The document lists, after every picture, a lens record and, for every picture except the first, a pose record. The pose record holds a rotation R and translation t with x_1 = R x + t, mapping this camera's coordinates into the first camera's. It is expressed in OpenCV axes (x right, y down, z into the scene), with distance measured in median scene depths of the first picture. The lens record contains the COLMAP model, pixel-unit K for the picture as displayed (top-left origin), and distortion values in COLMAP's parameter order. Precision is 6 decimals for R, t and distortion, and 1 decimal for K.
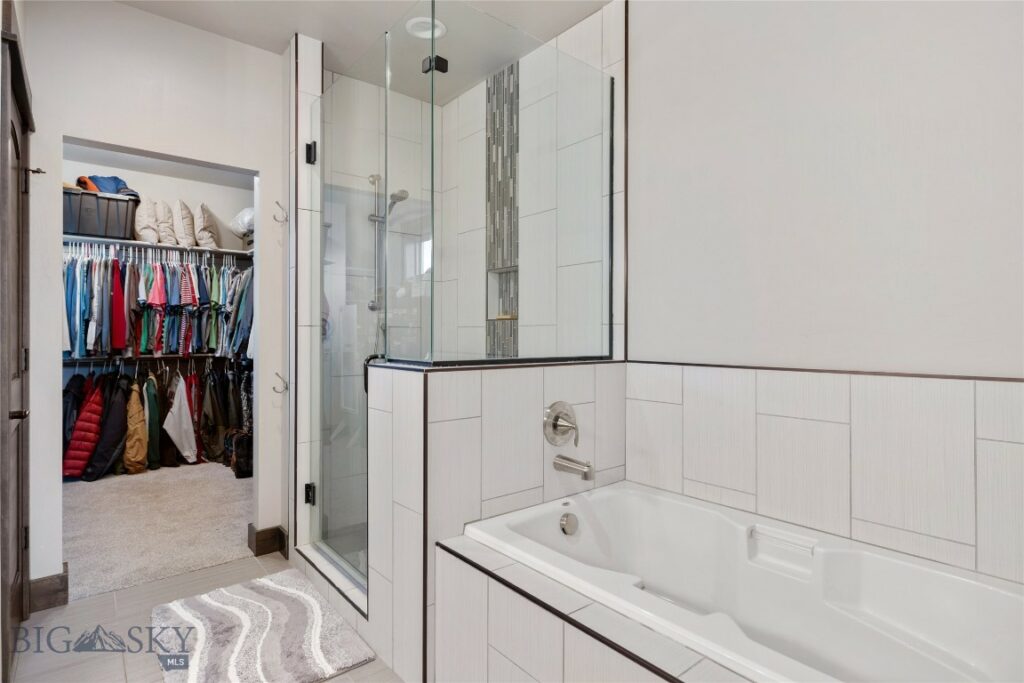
lens RADIAL K [[531.3, 0, 512.6], [0, 531.3, 336.1], [0, 0, 1]] dist [-0.006713, -0.000009]
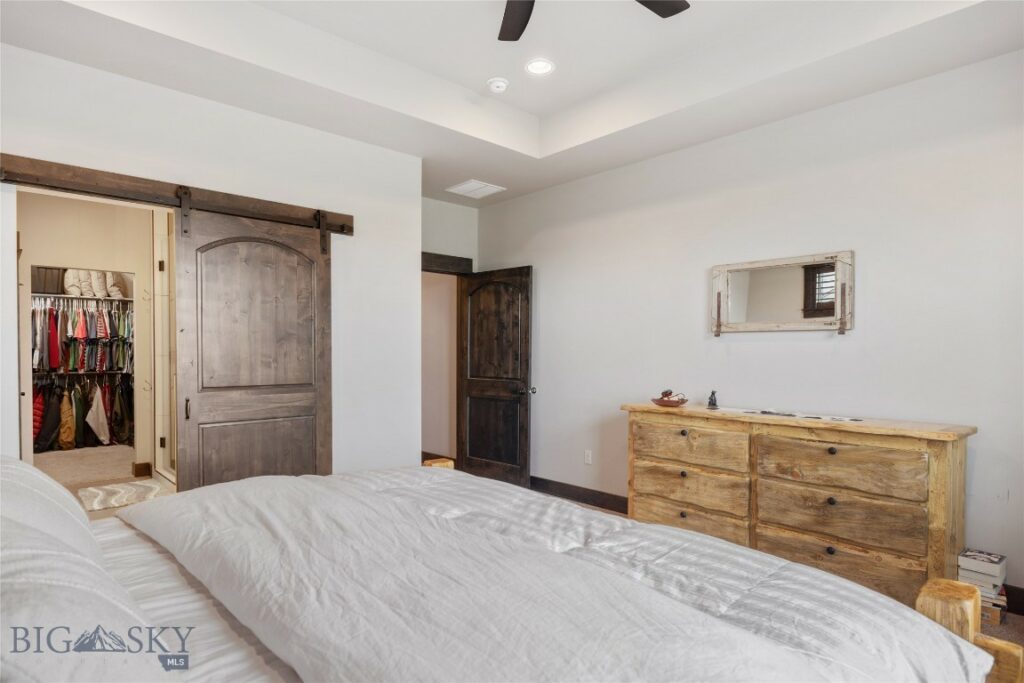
lens RADIAL K [[555.5, 0, 504.4], [0, 555.5, 363.9], [0, 0, 1]] dist [-0.008503, -0.000572]
pose [[0.998248, -0.000531, 0.059166, 0.423121], [-0.000472, 0.999856, 0.016948, -0.013608], [-0.059166, -0.016947, 0.998104, -0.617128]]
